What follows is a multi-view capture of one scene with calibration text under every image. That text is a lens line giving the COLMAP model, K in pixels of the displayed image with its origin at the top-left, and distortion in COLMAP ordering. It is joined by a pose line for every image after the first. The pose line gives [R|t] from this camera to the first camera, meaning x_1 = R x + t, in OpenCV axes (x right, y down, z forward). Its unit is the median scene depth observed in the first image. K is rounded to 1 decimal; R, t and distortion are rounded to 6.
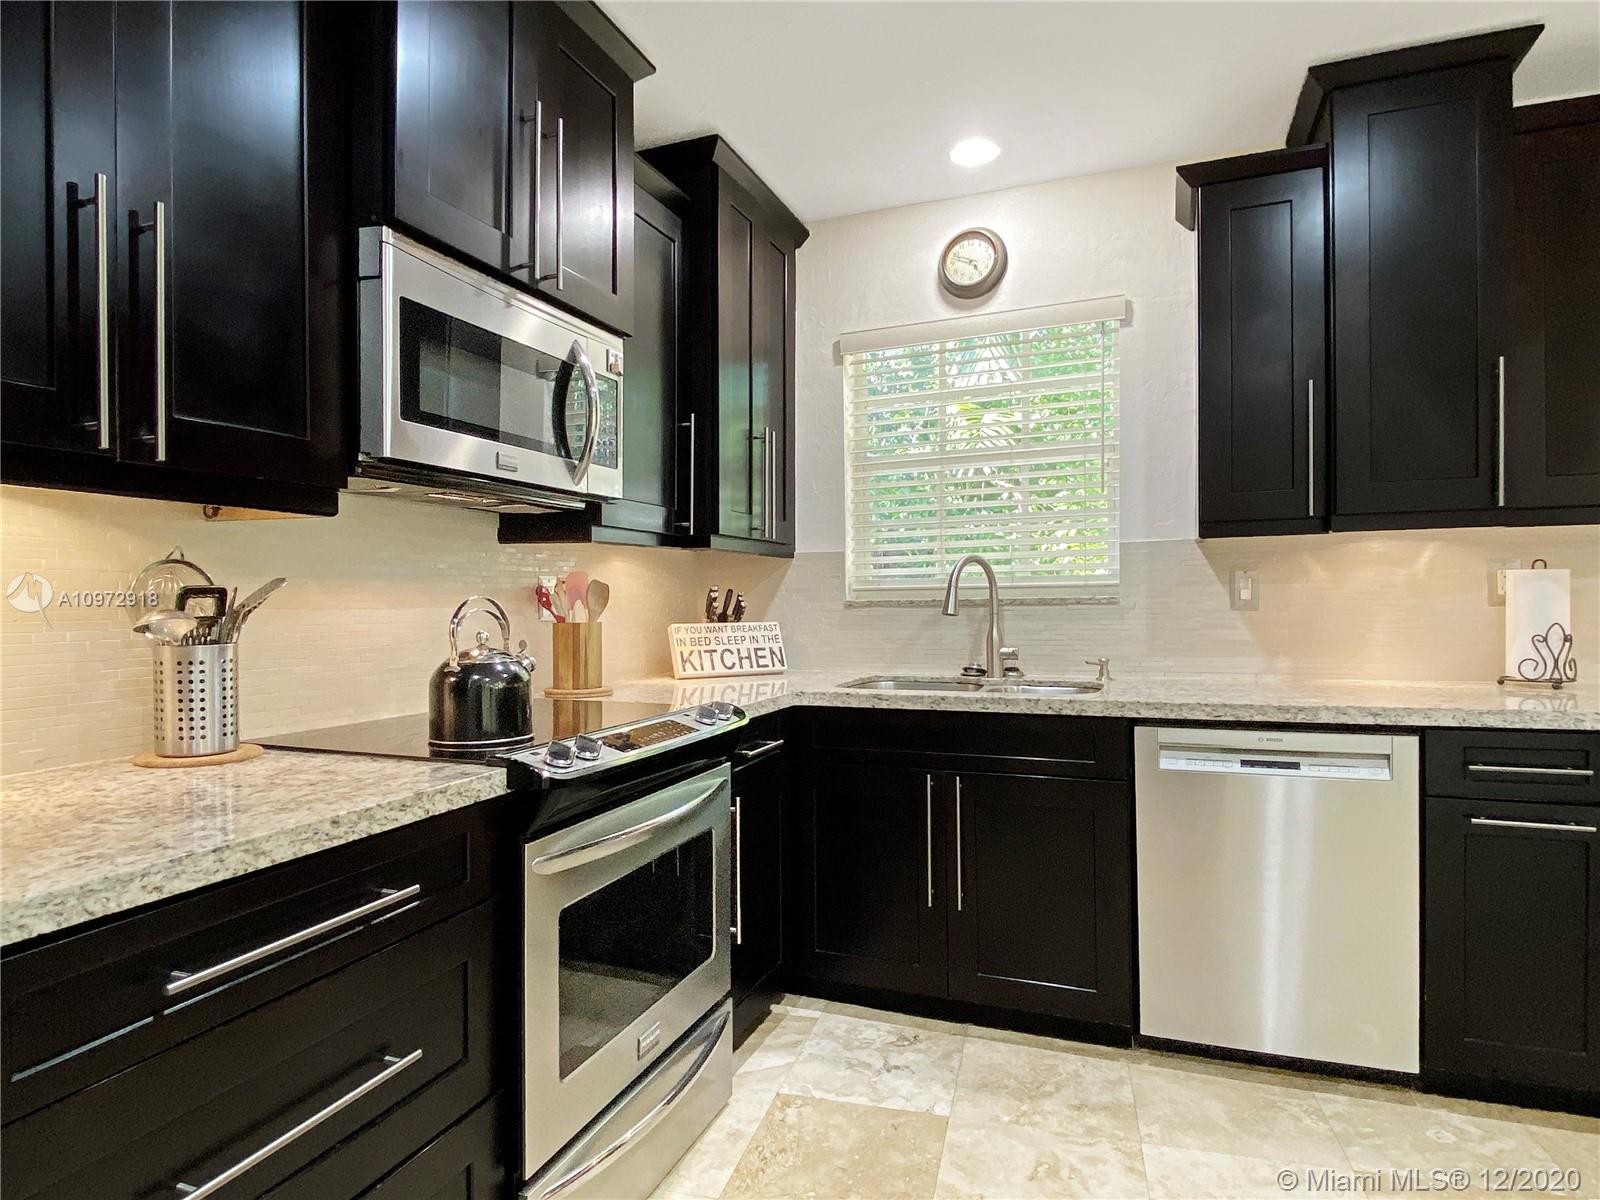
lens RADIAL K [[927.5, 0, 800.0], [0, 927.5, 600.0], [0, 0, 1]] dist [0.022954, -0.000217]
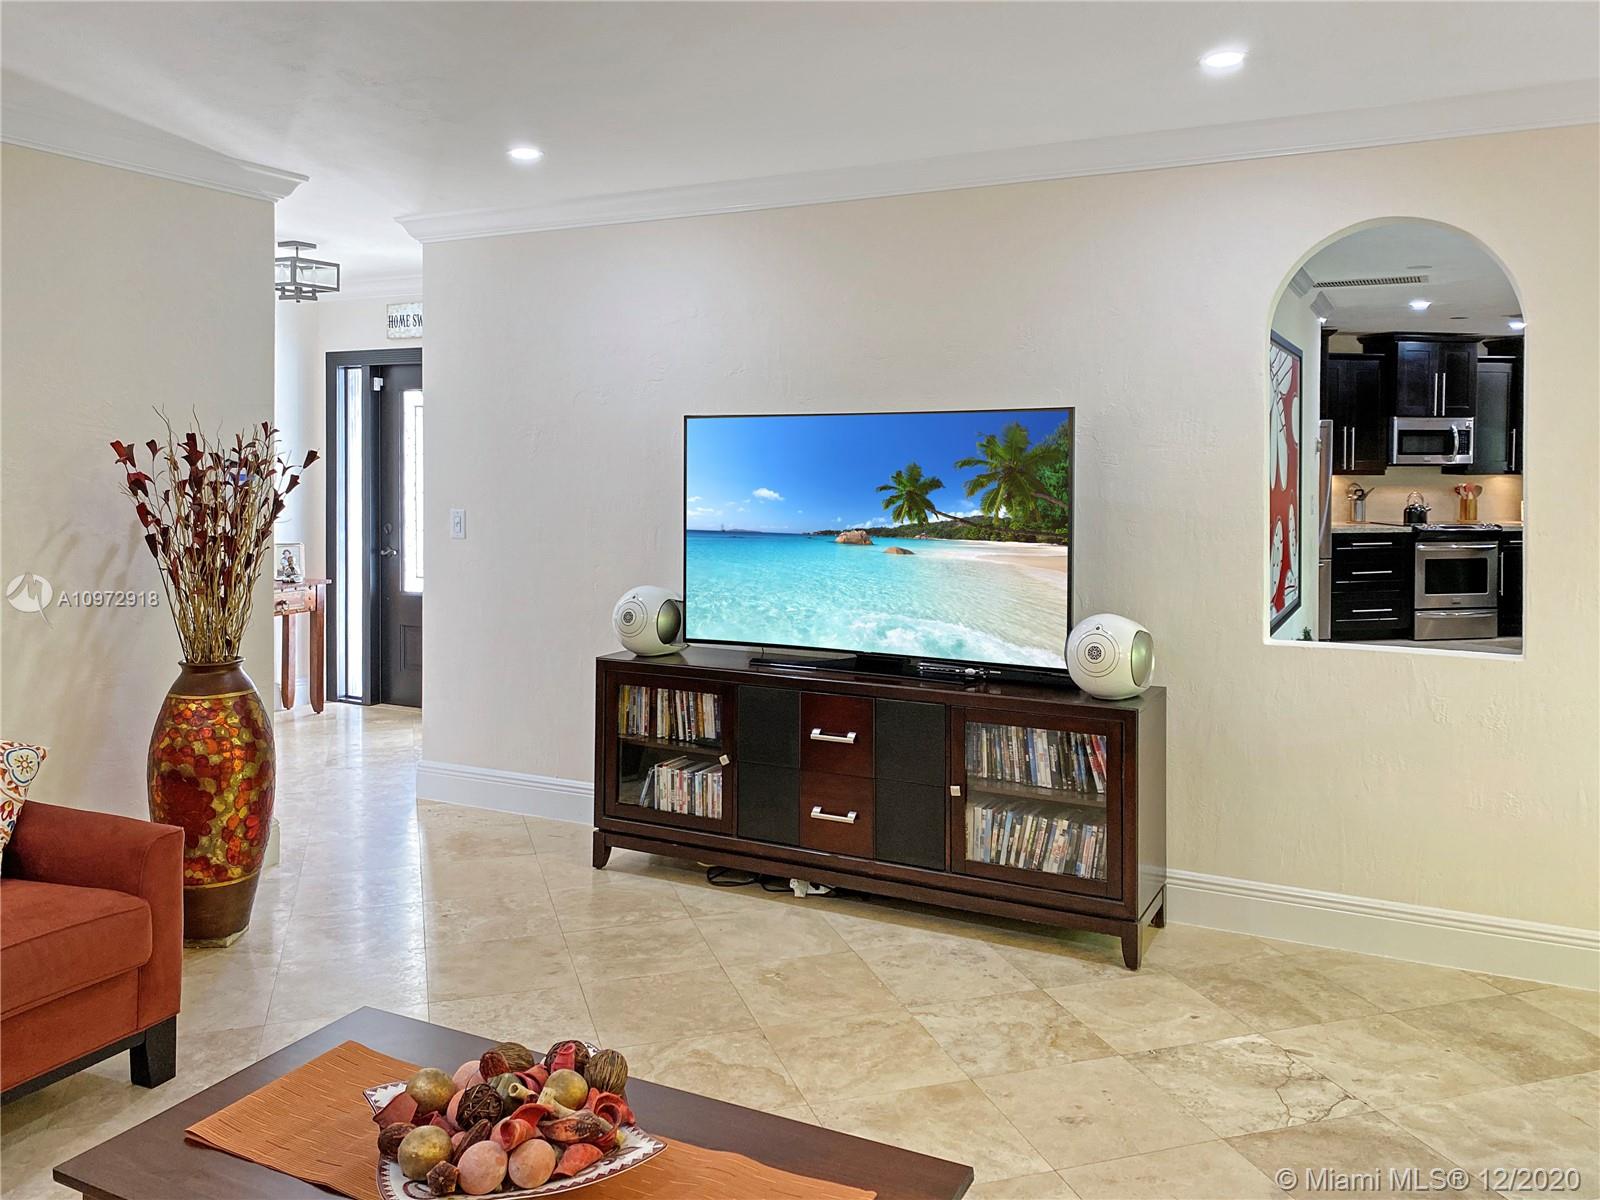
lens RADIAL K [[1248.2, 0, 804.1], [0, 1248.2, 468.1], [0, 0, 1]] dist [0.103324, -0.195661]
pose [[0.543154, 0.020395, -0.839385, 2.444152], [-0.006406, 0.999777, 0.020147, -0.174089], [0.839609, -0.005566, 0.543163, -3.689441]]
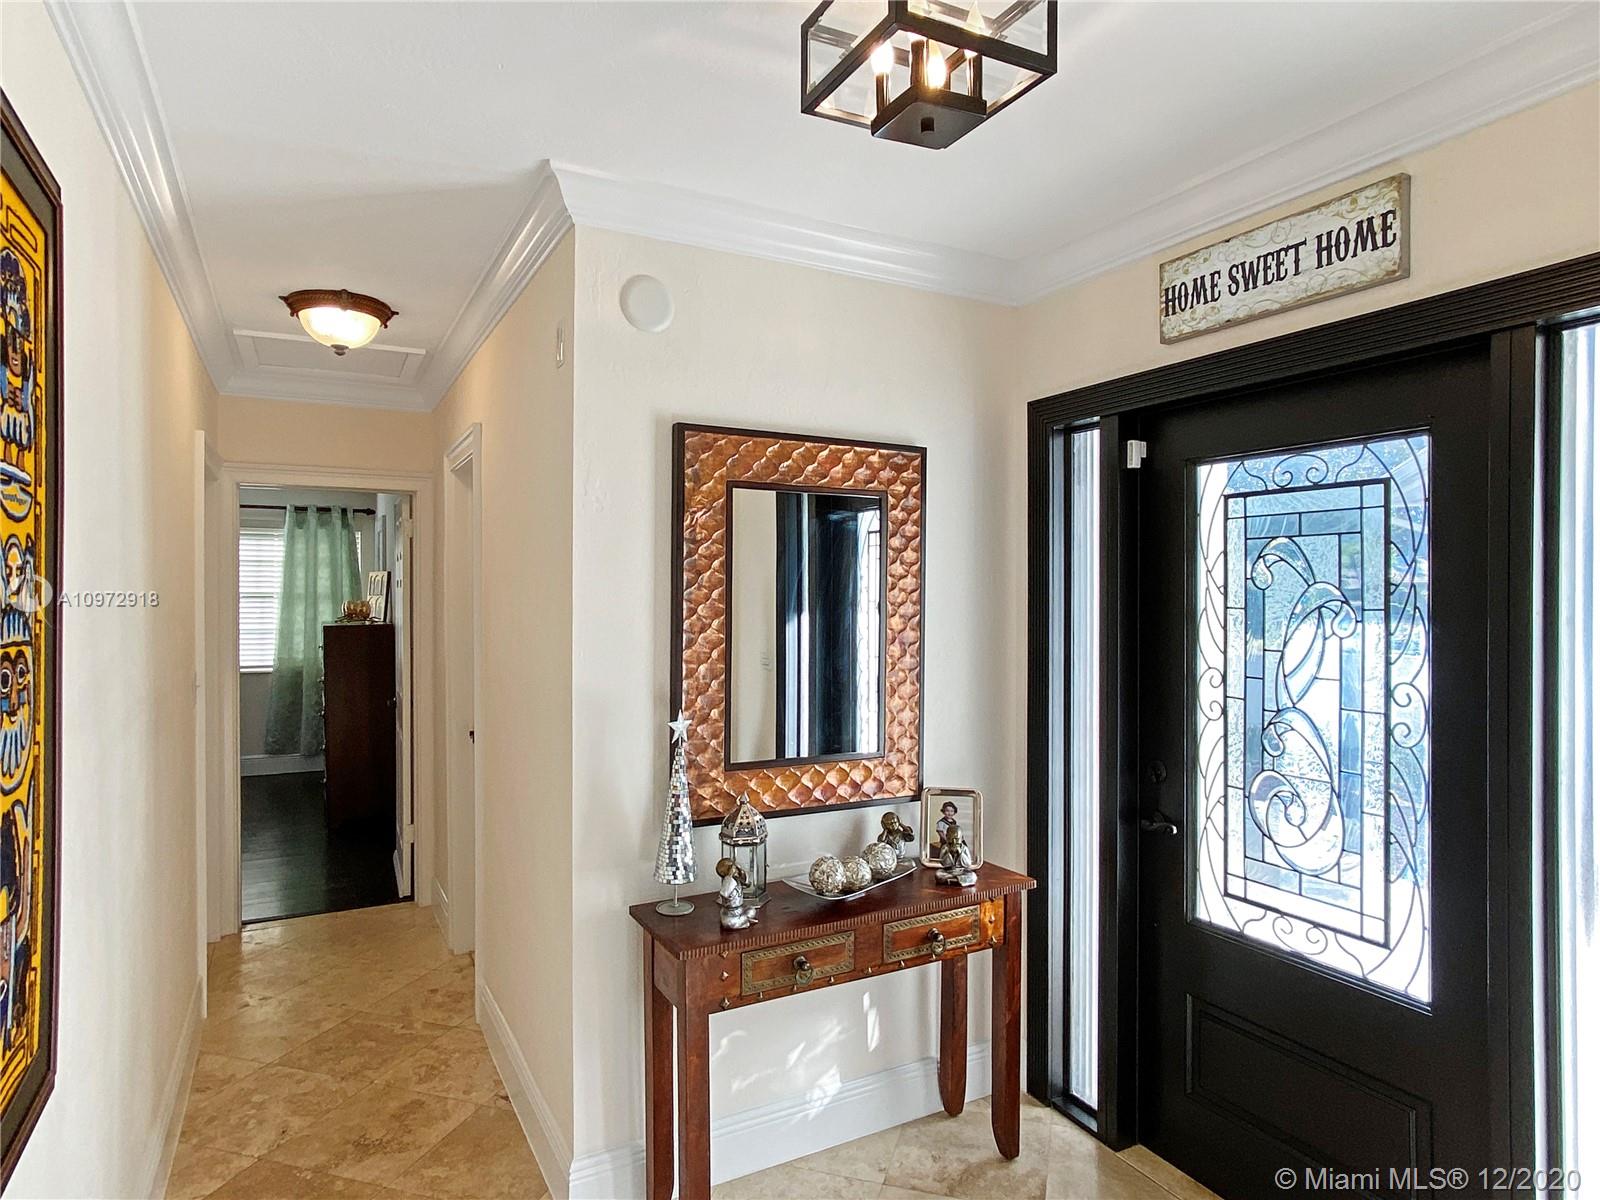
lens RADIAL K [[962.3, 0, 799.0], [0, 962.3, 588.1], [0, 0, 1]] dist [-0.002467, -0.000677]
pose [[-0.043365, 0.011640, -0.998991, 0.161863], [0.004884, 0.999923, 0.011439, -0.177840], [0.999047, -0.004383, -0.043418, -3.169273]]
